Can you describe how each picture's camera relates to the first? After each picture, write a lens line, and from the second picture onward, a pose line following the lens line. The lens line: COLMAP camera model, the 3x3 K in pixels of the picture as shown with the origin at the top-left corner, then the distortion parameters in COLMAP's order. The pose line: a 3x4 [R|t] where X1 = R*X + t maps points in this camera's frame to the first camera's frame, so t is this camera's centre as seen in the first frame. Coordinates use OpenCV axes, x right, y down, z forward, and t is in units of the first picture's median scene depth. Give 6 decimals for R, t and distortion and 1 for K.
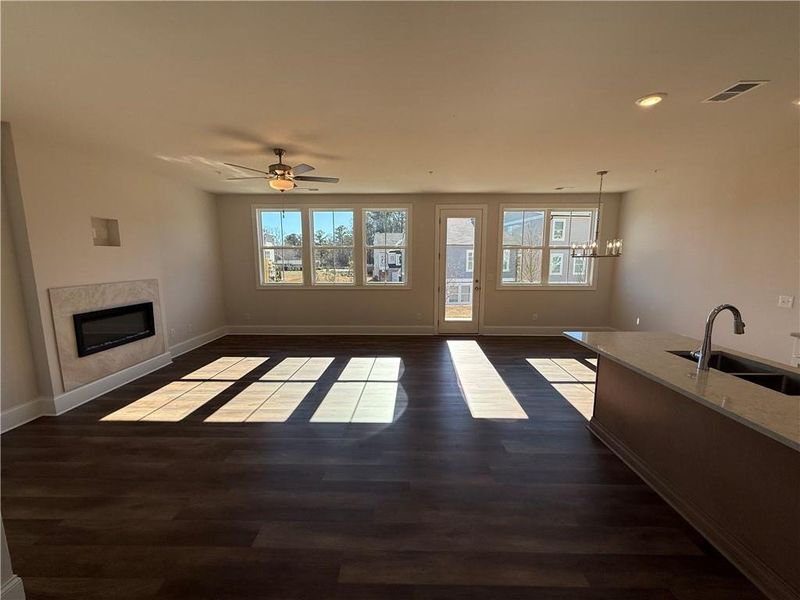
lens RADIAL K [[318.2, 0, 400.0], [0, 318.2, 300.0], [0, 0, 1]] dist [-0.003815, 0.000058]
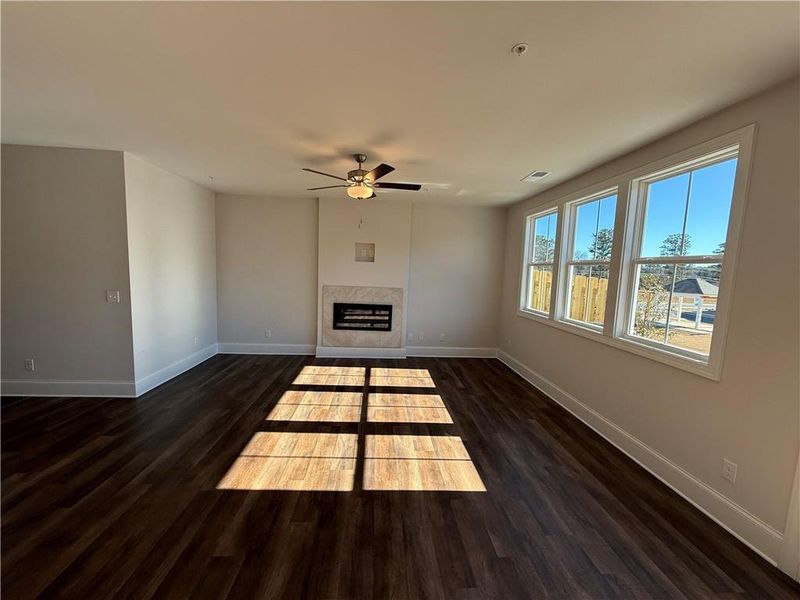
lens RADIAL K [[318.2, 0, 400.0], [0, 318.2, 300.0], [0, 0, 1]] dist [-0.003815, 0.000058]
pose [[0.085854, 0.101152, -0.991160, 0.520545], [-0.171670, 0.981455, 0.085291, -0.137249], [0.981406, 0.162830, 0.101626, 0.952186]]
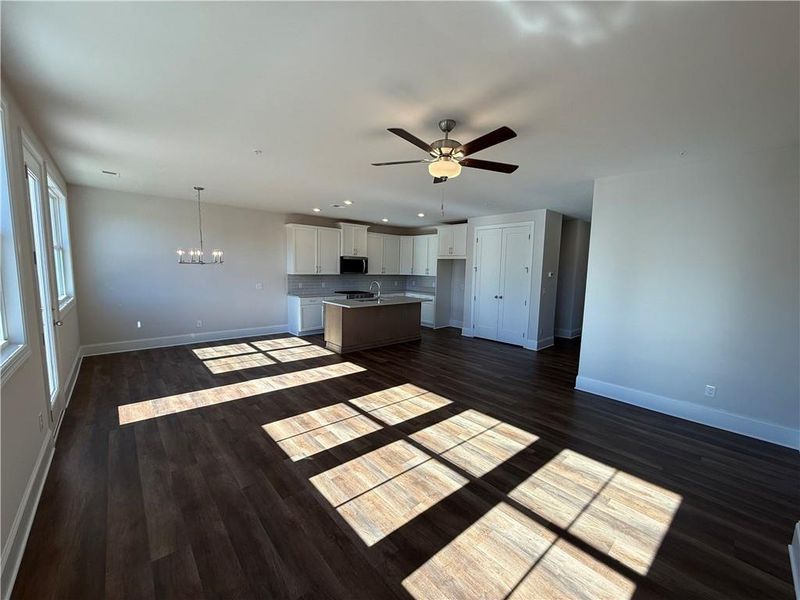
lens RADIAL K [[318.2, 0, 400.0], [0, 318.2, 300.0], [0, 0, 1]] dist [-0.003815, 0.000058]
pose [[-0.678969, -0.091366, 0.728460, -0.757325], [0.075571, 0.978258, 0.193133, -0.198019], [-0.730268, 0.186182, -0.657302, 1.423074]]
